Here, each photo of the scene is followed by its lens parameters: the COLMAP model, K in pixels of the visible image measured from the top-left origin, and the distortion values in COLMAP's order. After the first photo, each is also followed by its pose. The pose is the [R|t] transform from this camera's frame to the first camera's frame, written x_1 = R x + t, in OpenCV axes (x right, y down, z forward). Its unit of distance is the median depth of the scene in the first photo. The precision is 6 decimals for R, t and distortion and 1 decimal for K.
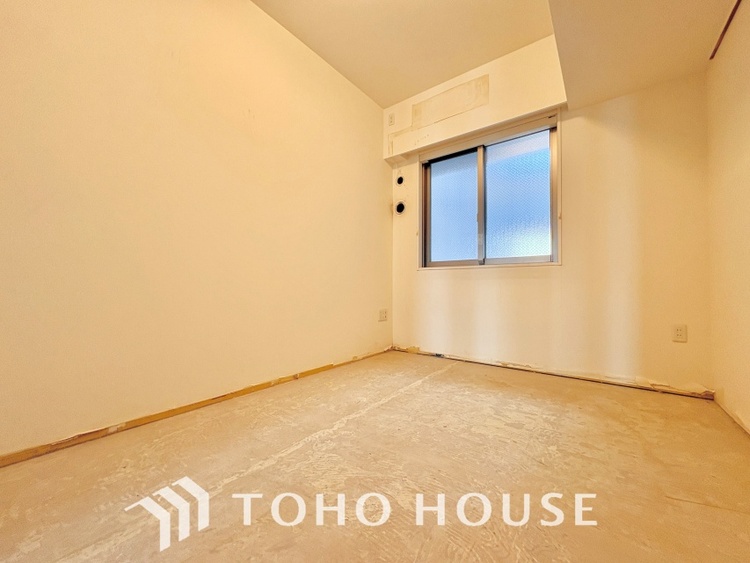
lens RADIAL K [[297.7, 0, 376.7], [0, 297.7, 282.8], [0, 0, 1]] dist [-0.001754, 0.000611]
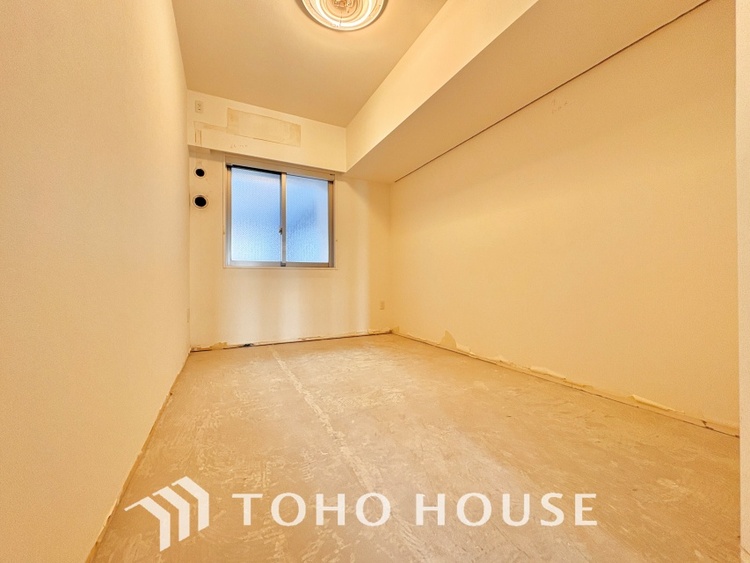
lens RADIAL K [[297.7, 0, 373.7], [0, 297.7, 286.2], [0, 0, 1]] dist [-0.001754, 0.000611]
pose [[0.437121, -0.017857, 0.899225, -0.904244], [-0.008336, 0.999679, 0.023904, -0.013892], [-0.899364, -0.017945, 0.436833, 0.133660]]
